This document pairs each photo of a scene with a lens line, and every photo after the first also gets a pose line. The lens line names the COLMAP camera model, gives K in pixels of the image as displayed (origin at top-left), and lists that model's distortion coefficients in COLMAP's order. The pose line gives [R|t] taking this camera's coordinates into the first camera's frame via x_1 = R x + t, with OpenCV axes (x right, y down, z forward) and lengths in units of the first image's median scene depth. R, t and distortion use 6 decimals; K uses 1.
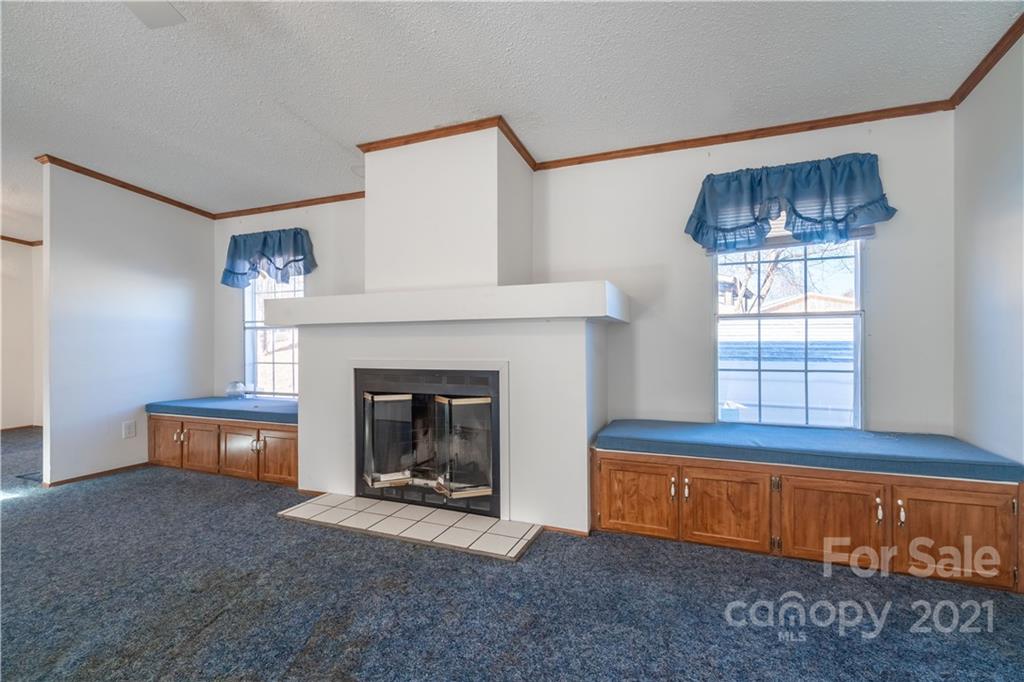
lens RADIAL K [[464.1, 0, 512.0], [0, 464.1, 341.0], [0, 0, 1]] dist [0.001158, 0.000244]
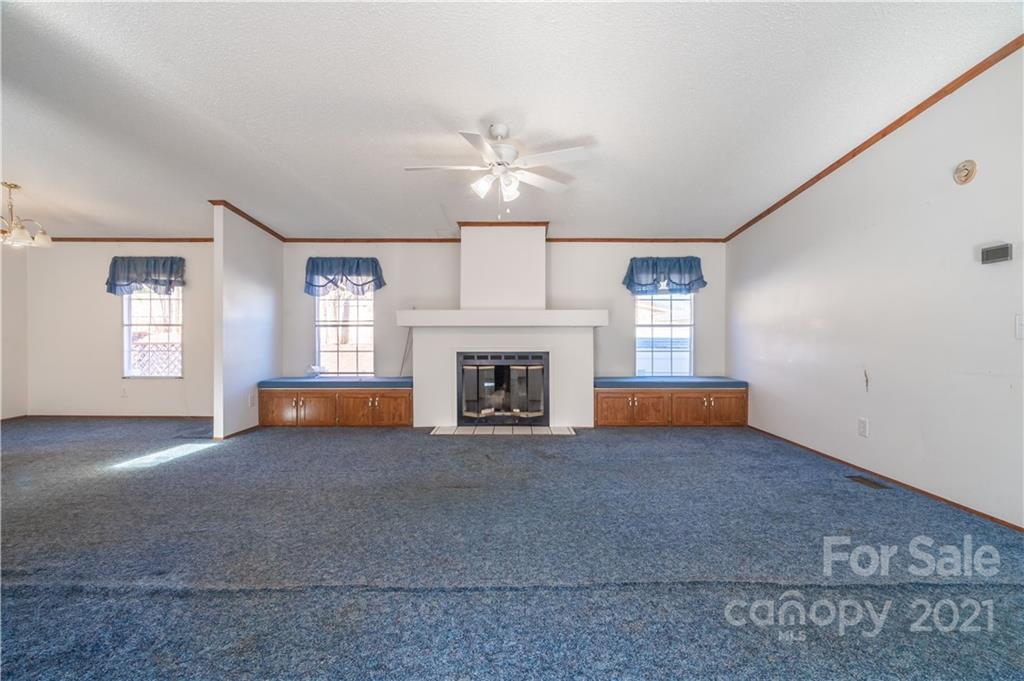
lens RADIAL K [[463.7, 0, 512.0], [0, 463.7, 340.5], [0, 0, 1]] dist [-0.000770, 0.000239]
pose [[0.927772, 0.004072, 0.373126, -0.689622], [-0.006804, 0.999959, 0.006005, 0.004405], [-0.373086, -0.008110, 0.927761, -0.583297]]
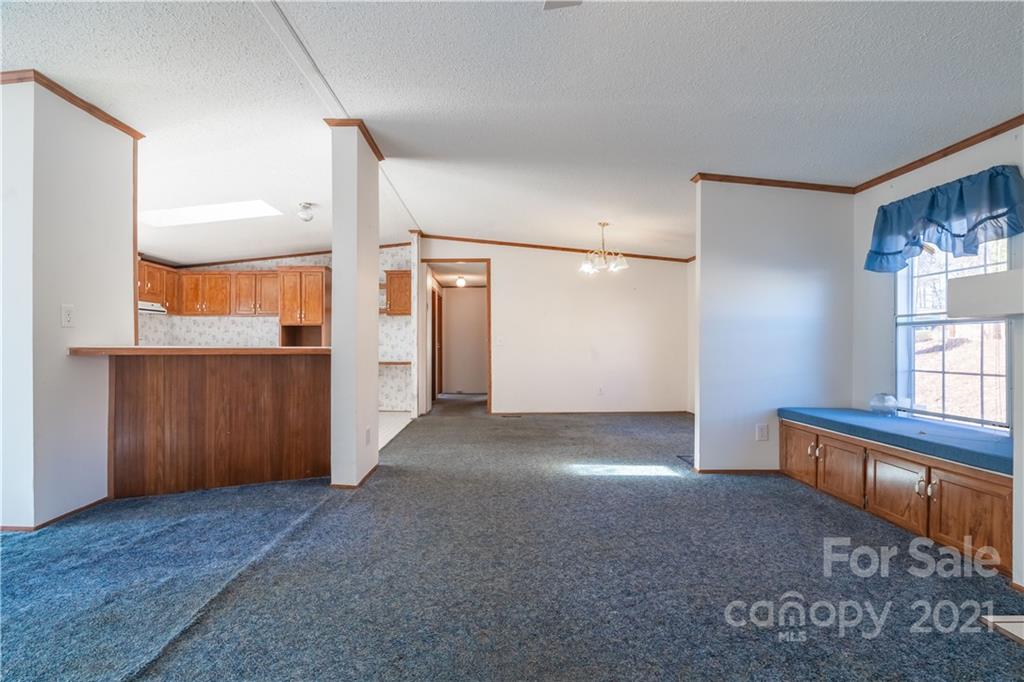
lens RADIAL K [[474.4, 0, 494.5], [0, 474.4, 347.6], [0, 0, 1]] dist [-0.001826, -0.000063]
pose [[0.376590, 0.012012, -0.926302, -0.129780], [-0.000436, 0.999918, 0.012790, 0.000992], [0.926380, -0.004413, 0.376564, 0.119341]]
